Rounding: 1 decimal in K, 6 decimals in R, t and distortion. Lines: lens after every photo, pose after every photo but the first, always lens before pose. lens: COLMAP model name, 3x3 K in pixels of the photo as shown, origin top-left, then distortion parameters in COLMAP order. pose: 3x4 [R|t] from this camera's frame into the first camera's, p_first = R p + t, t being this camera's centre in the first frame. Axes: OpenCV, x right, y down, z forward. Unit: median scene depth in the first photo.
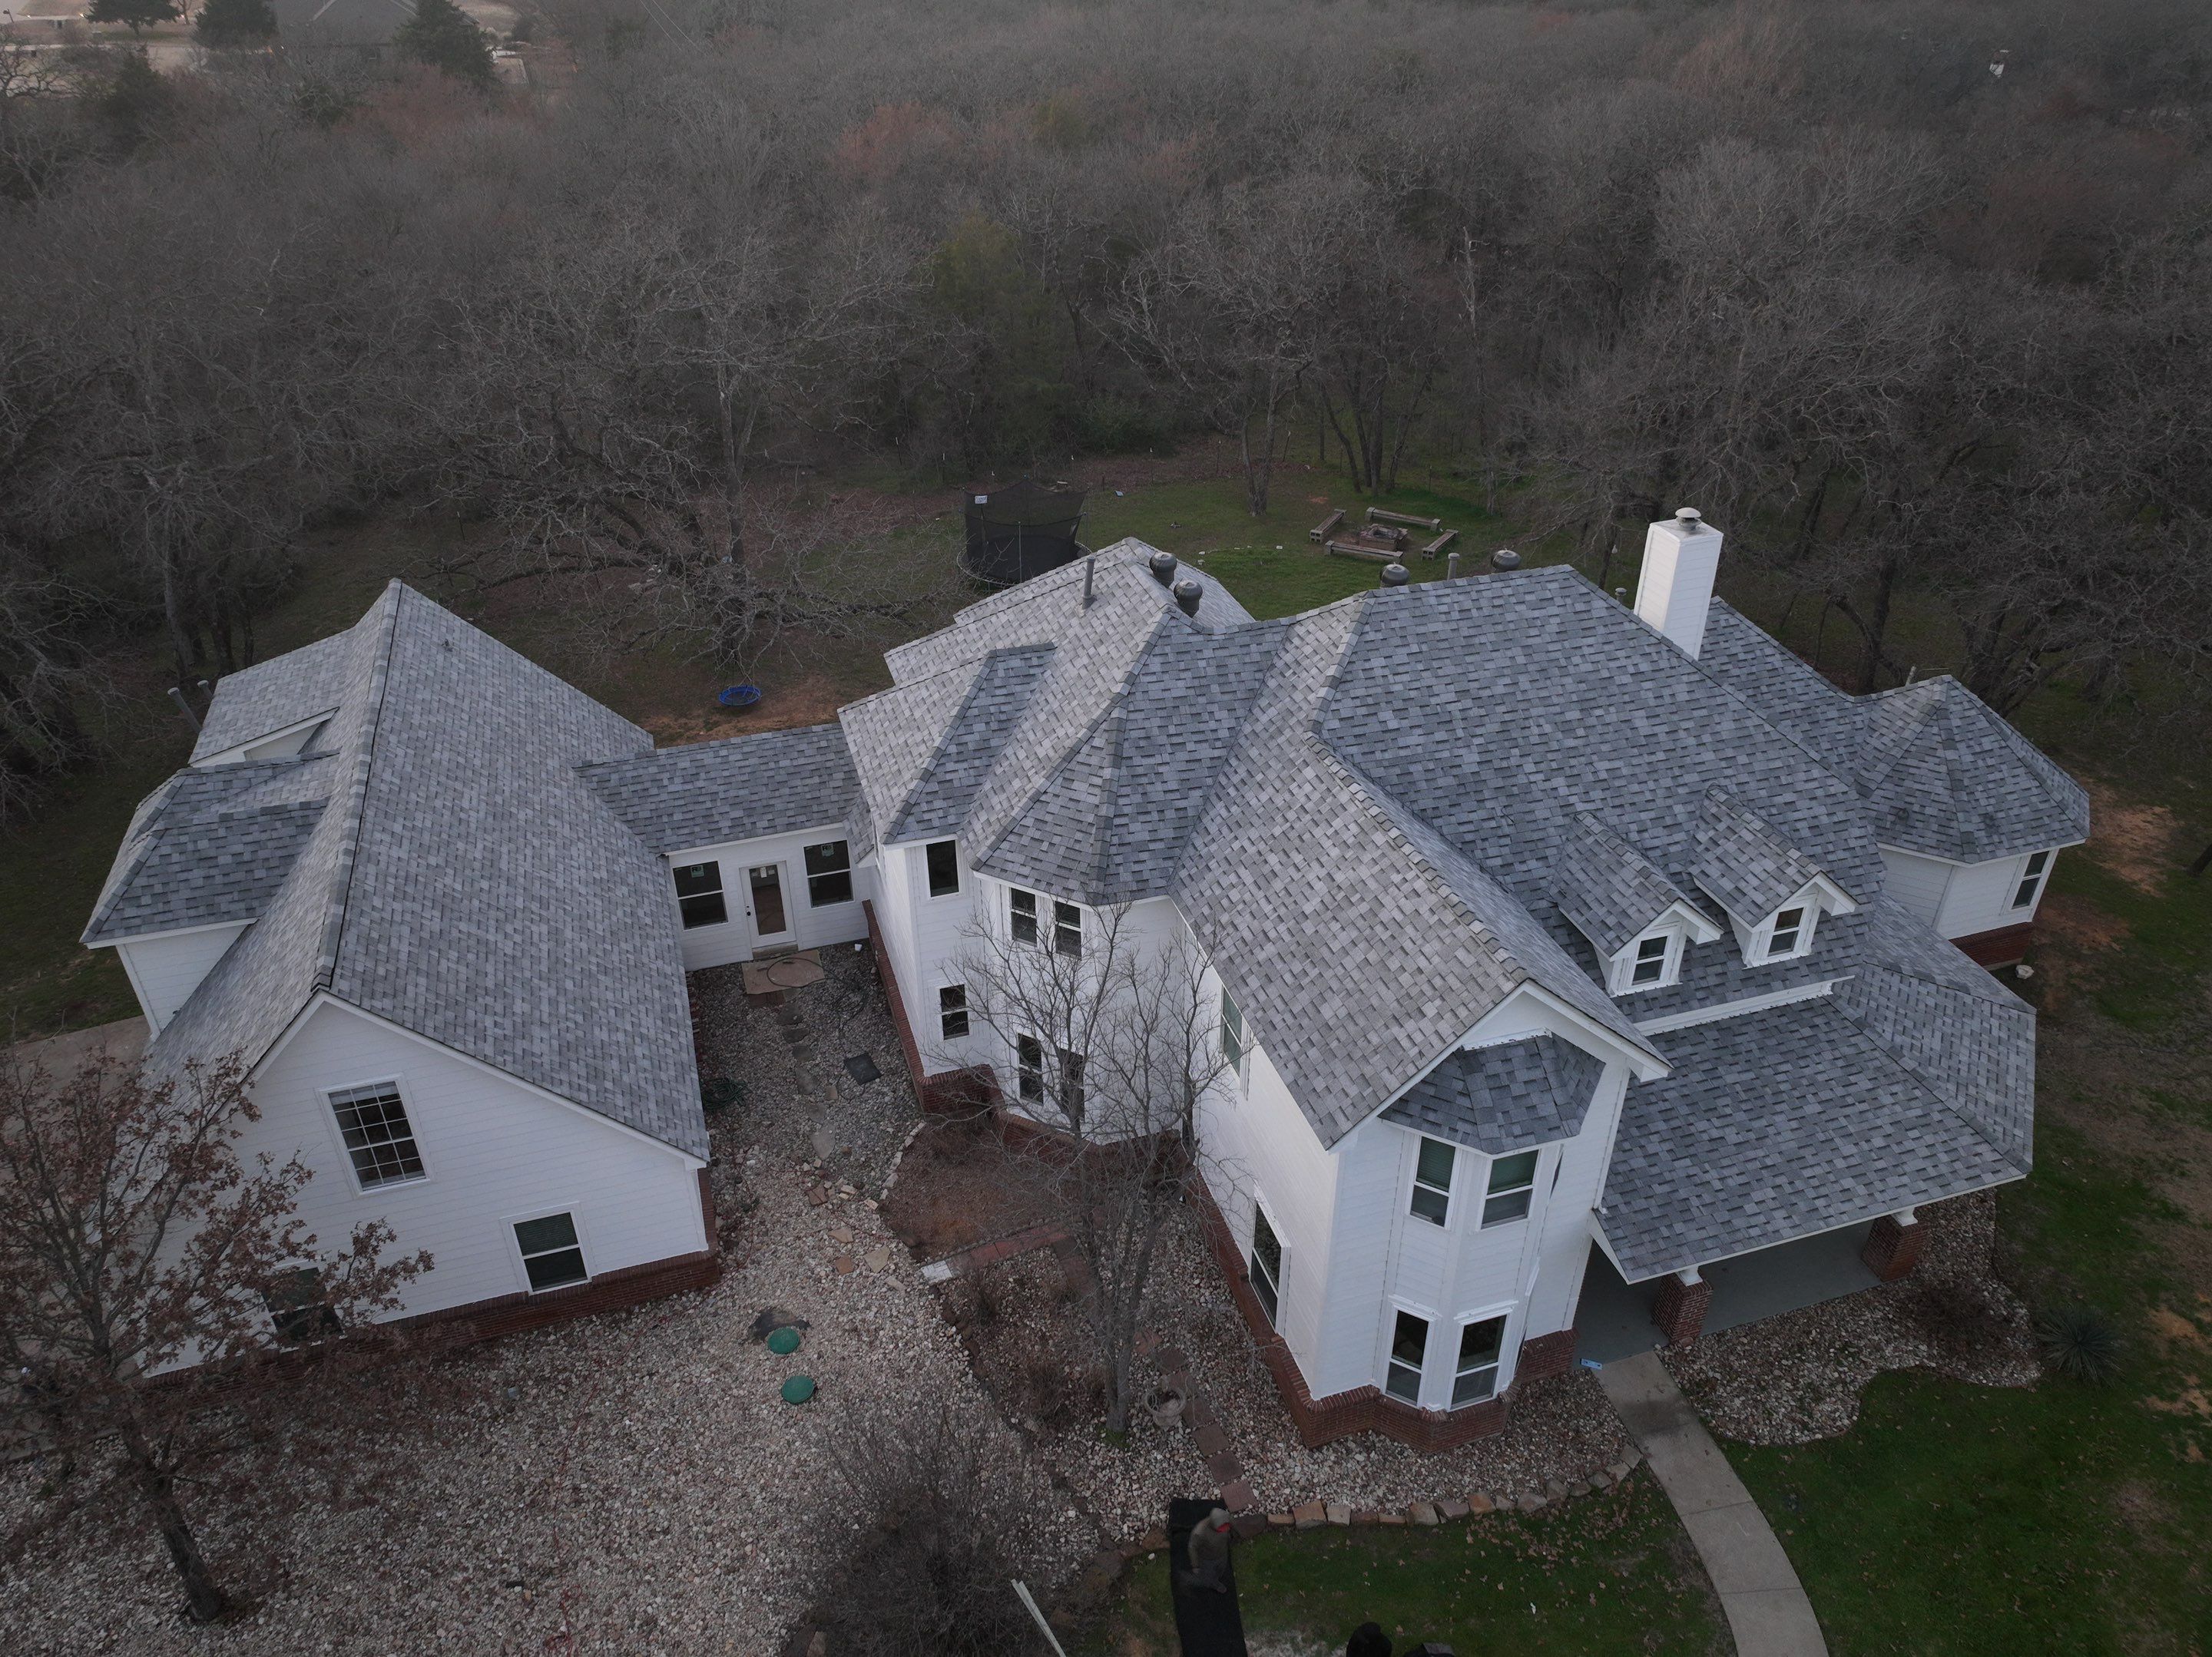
lens RADIAL K [[1547.9, 0, 1107.4], [0, 1547.9, 825.4], [0, 0, 1]] dist [-0.001641, 0.020608]
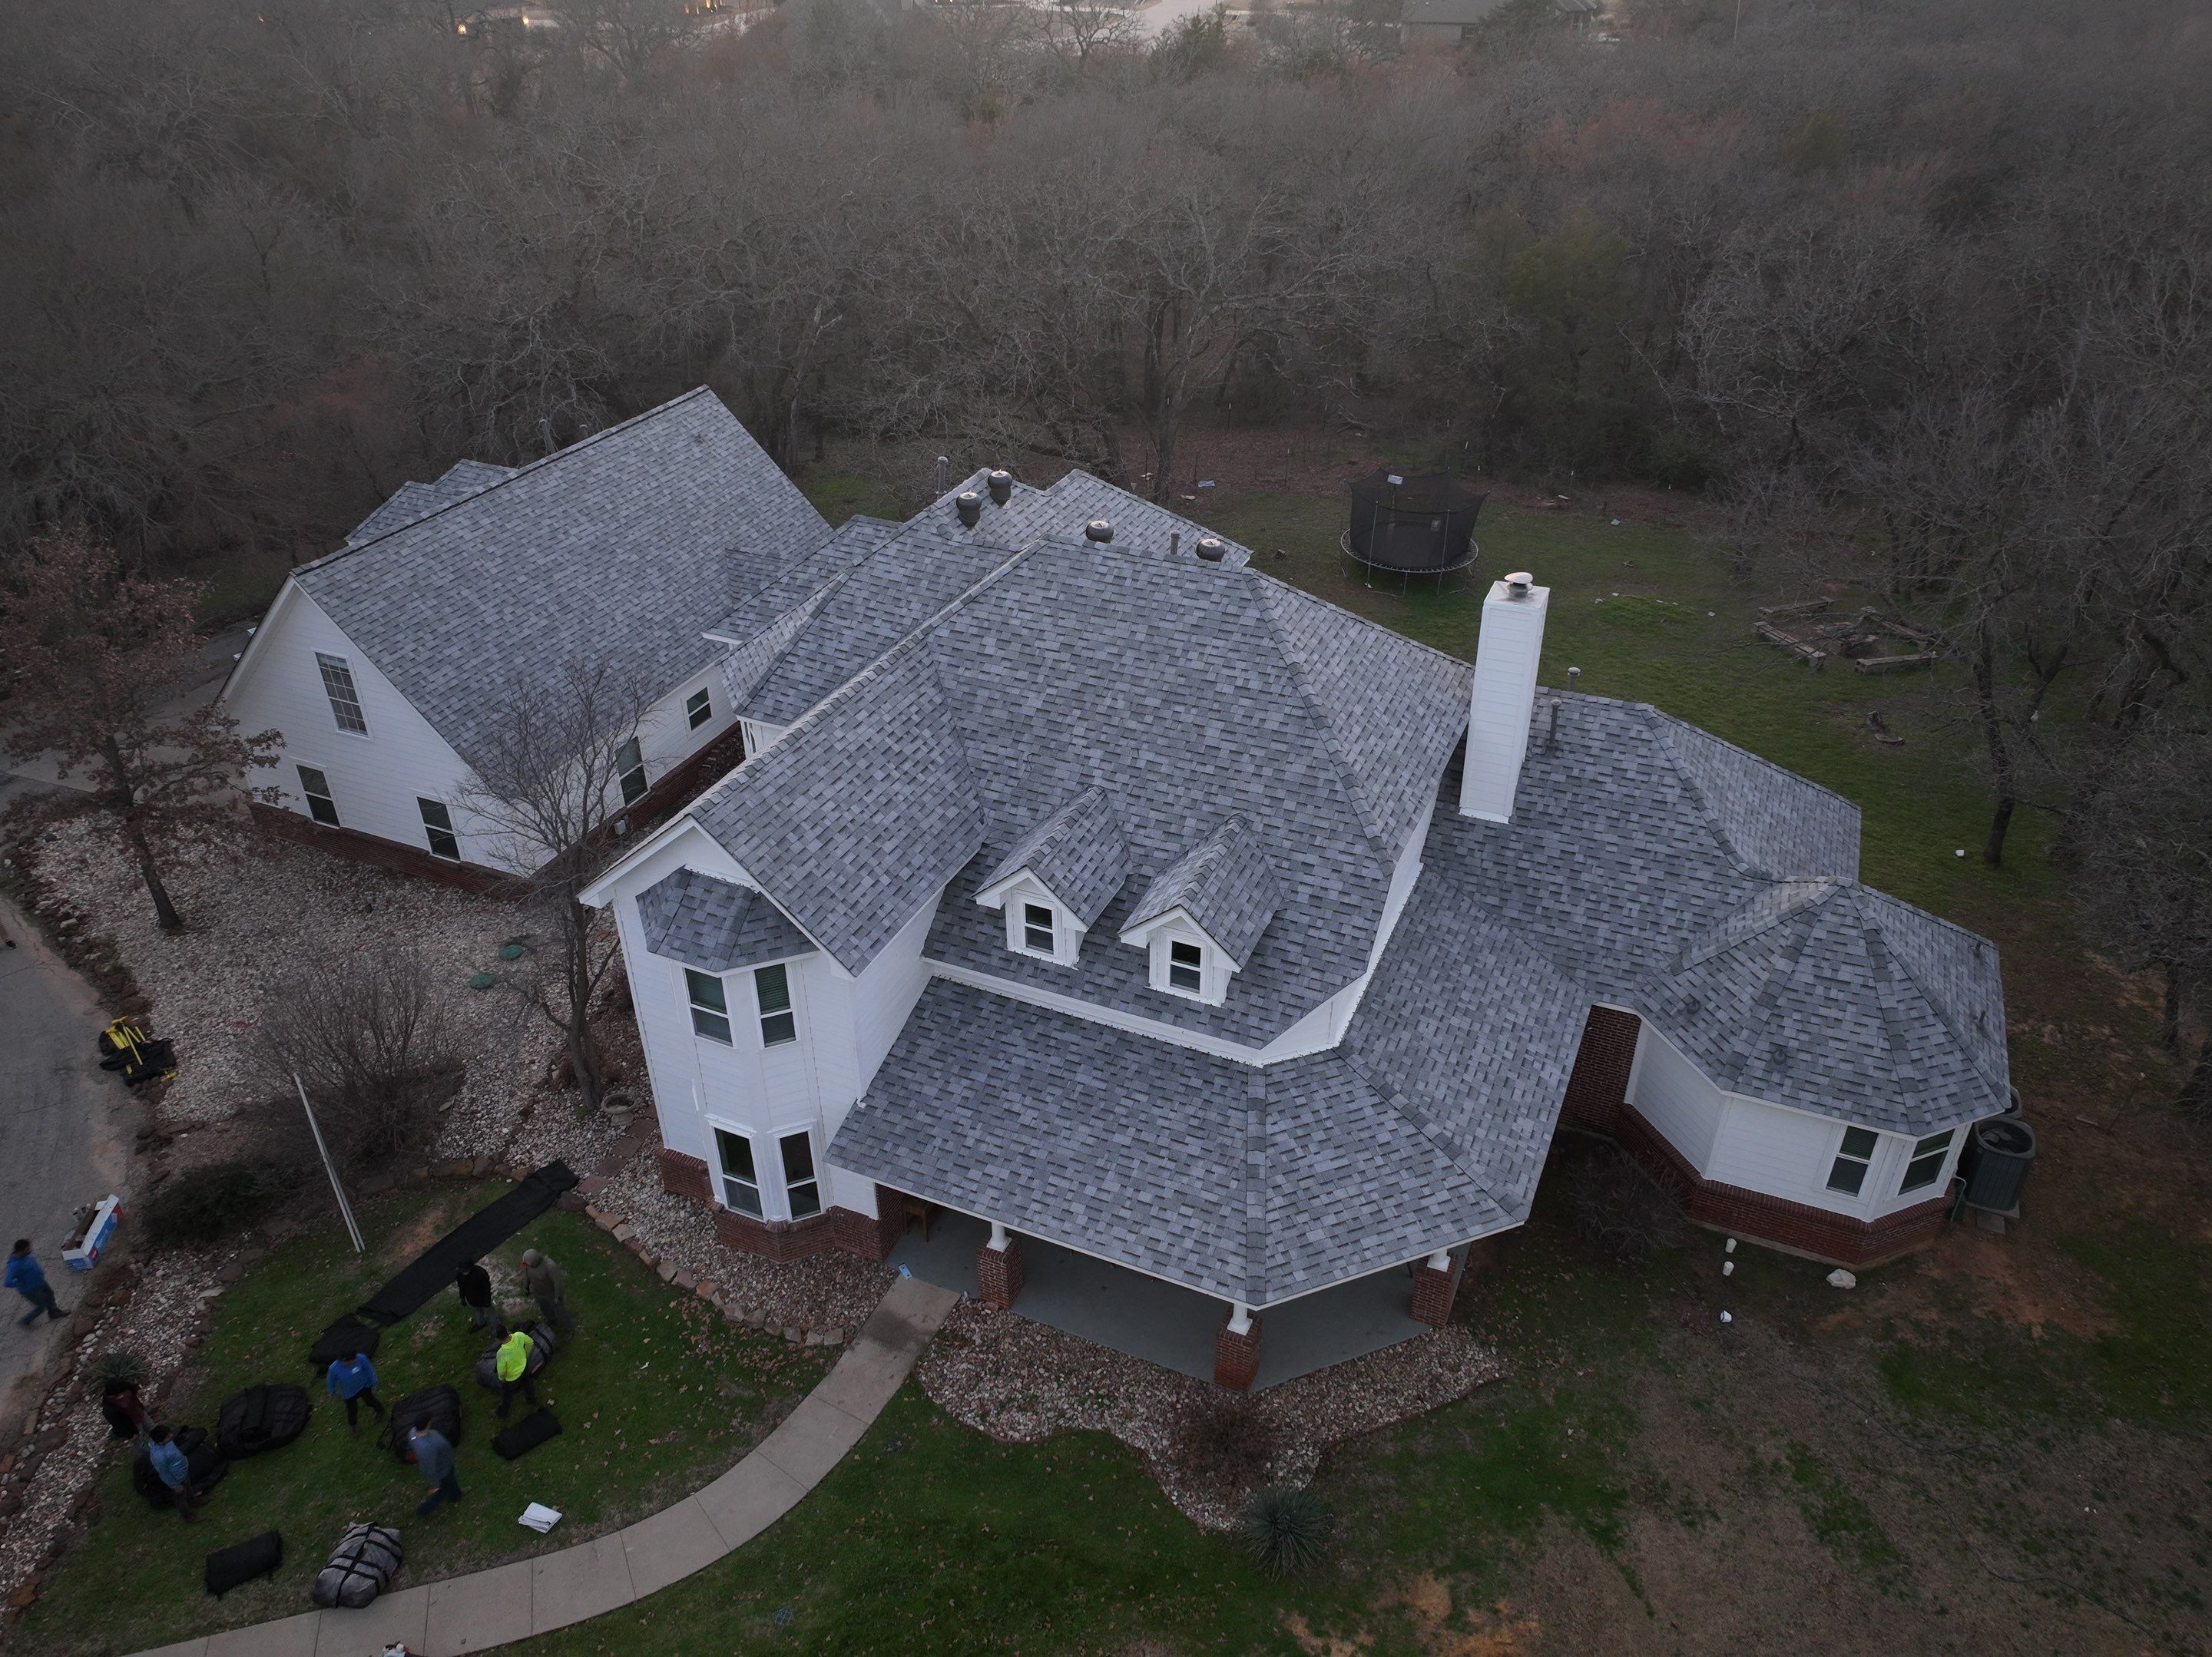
lens RADIAL K [[1547.9, 0, 1106.9], [0, 1547.9, 823.5], [0, 0, 1]] dist [-0.001641, 0.020608]
pose [[0.754341, 0.351482, -0.554464, 0.869005], [-0.350073, 0.929860, 0.113181, -0.101782], [0.555355, 0.108726, 0.824476, 0.166344]]
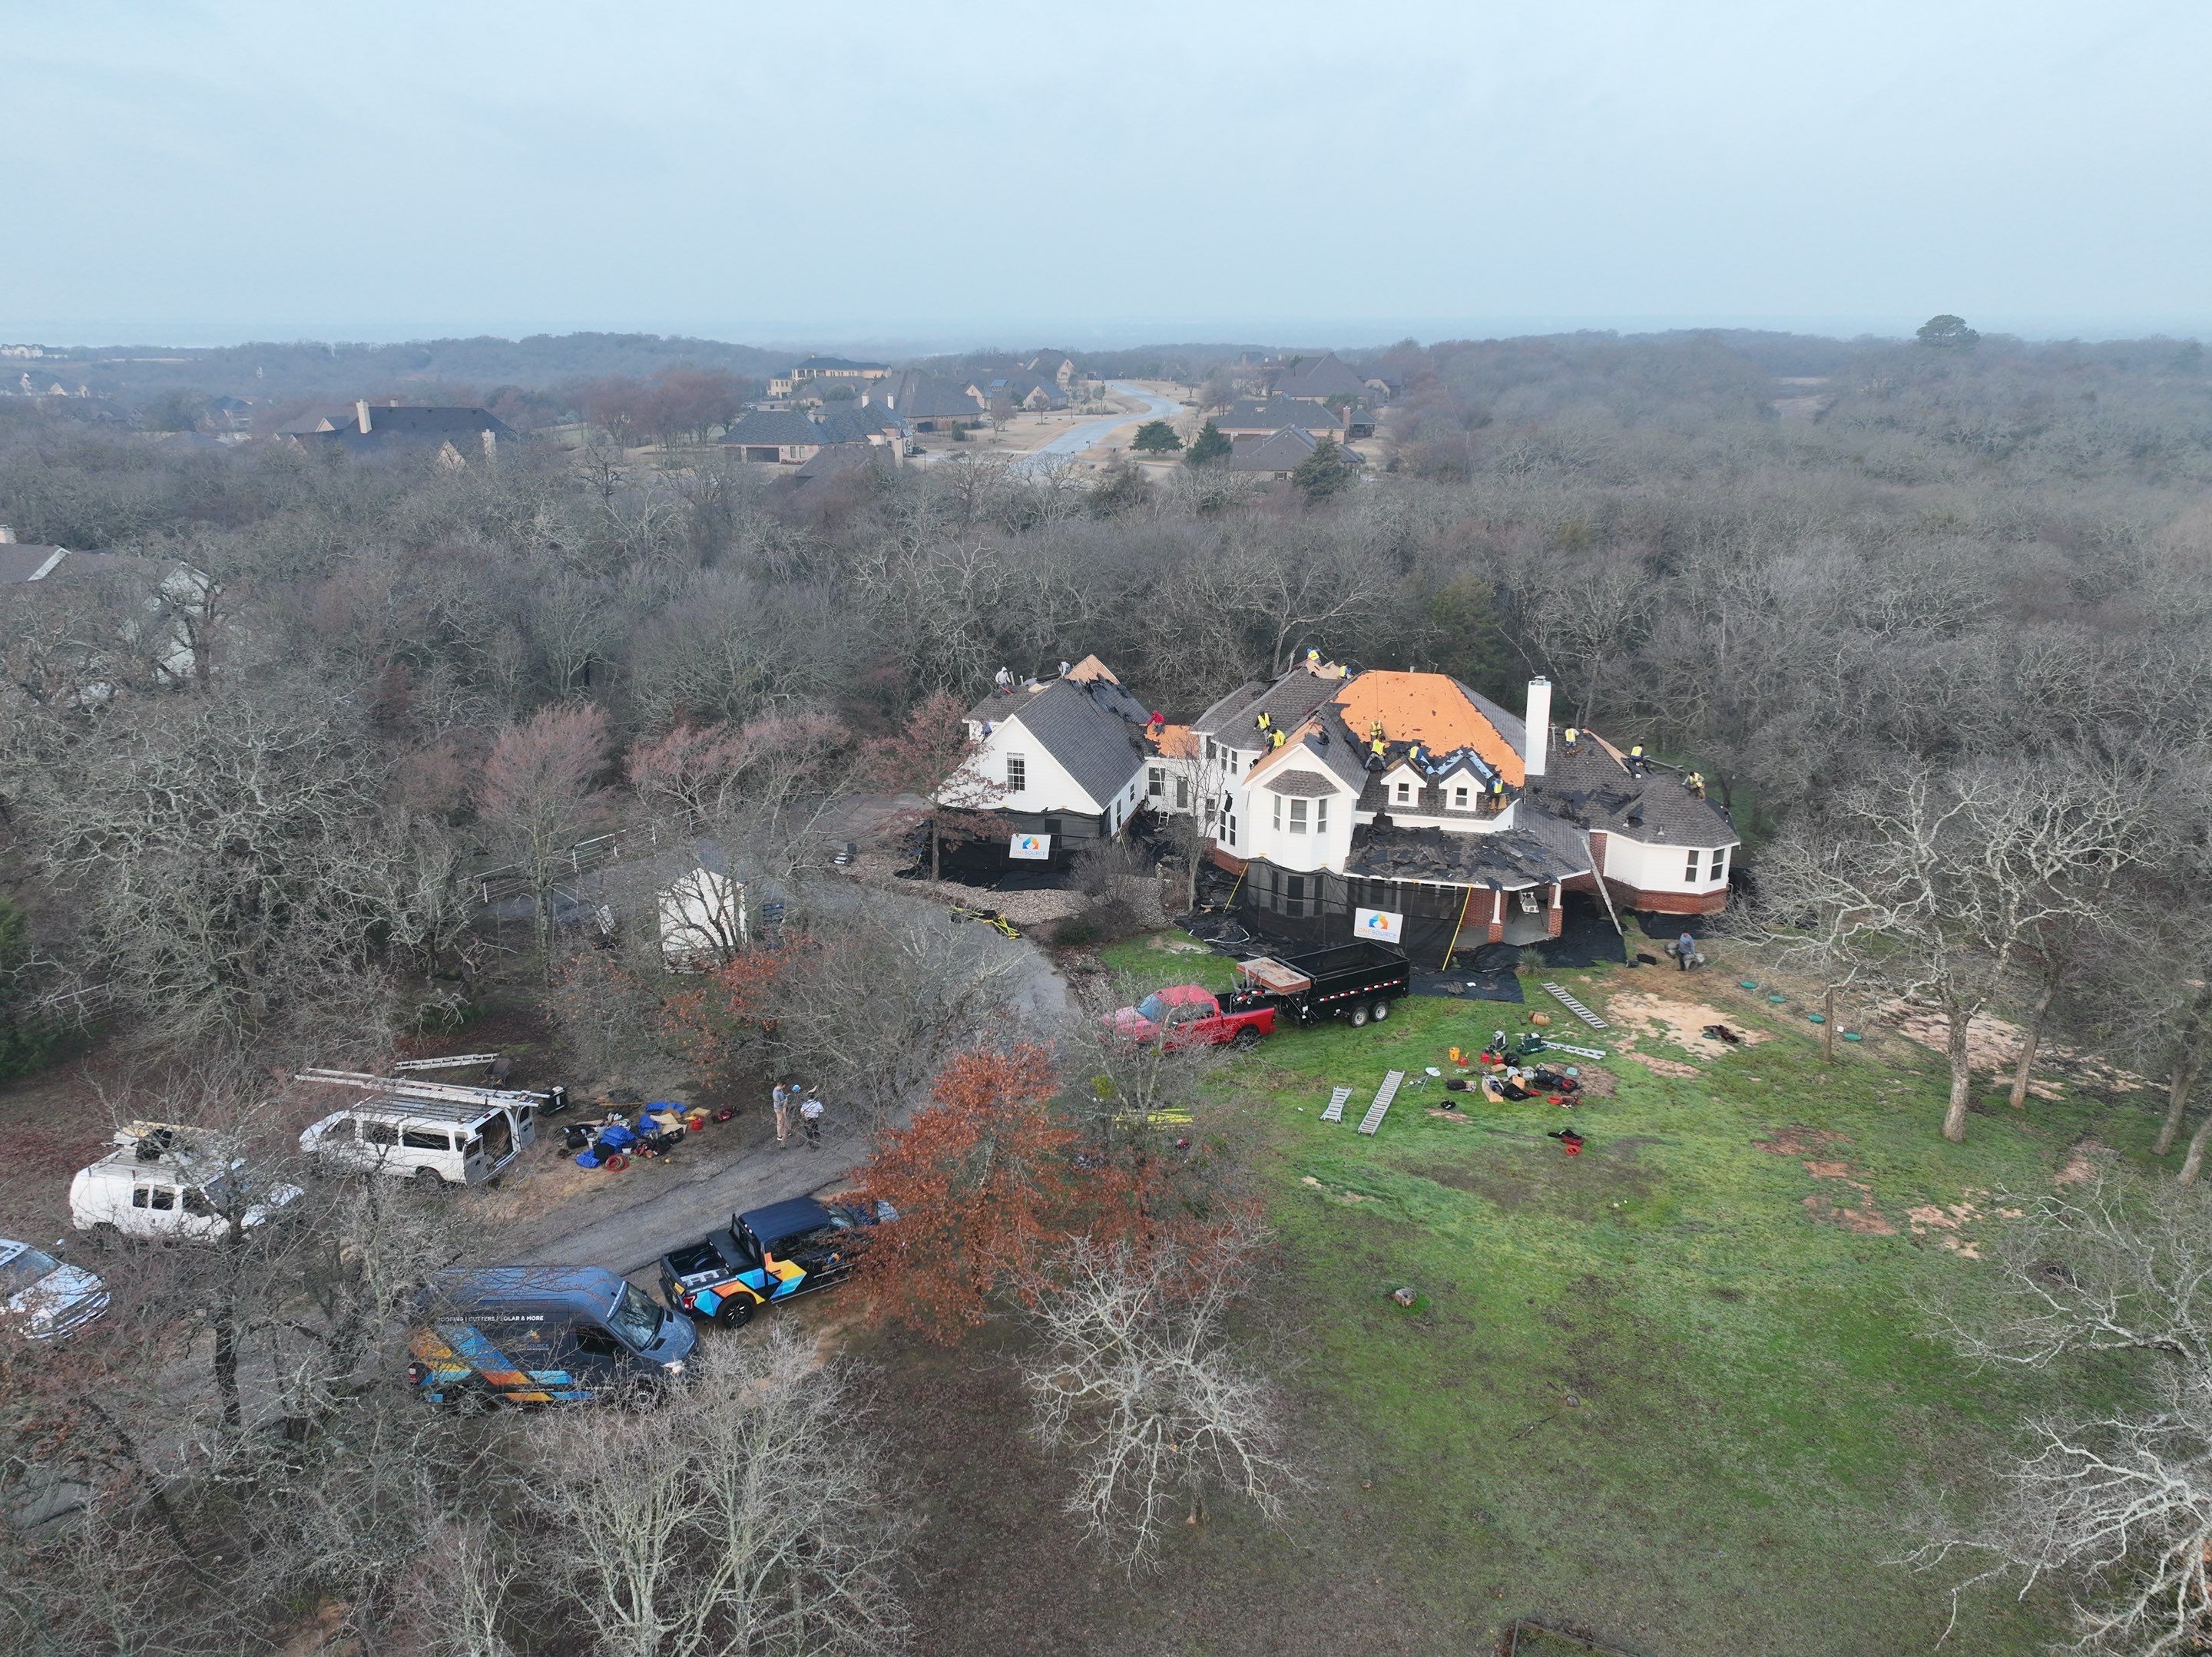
lens RADIAL K [[1547.9, 0, 1103.9], [0, 1547.9, 835.3], [0, 0, 1]] dist [-0.001641, 0.020608]
pose [[0.844795, 0.172637, -0.506476, 1.250514], [-0.287980, 0.944441, -0.158425, 0.718653], [0.450987, 0.279692, 0.847575, -1.516572]]
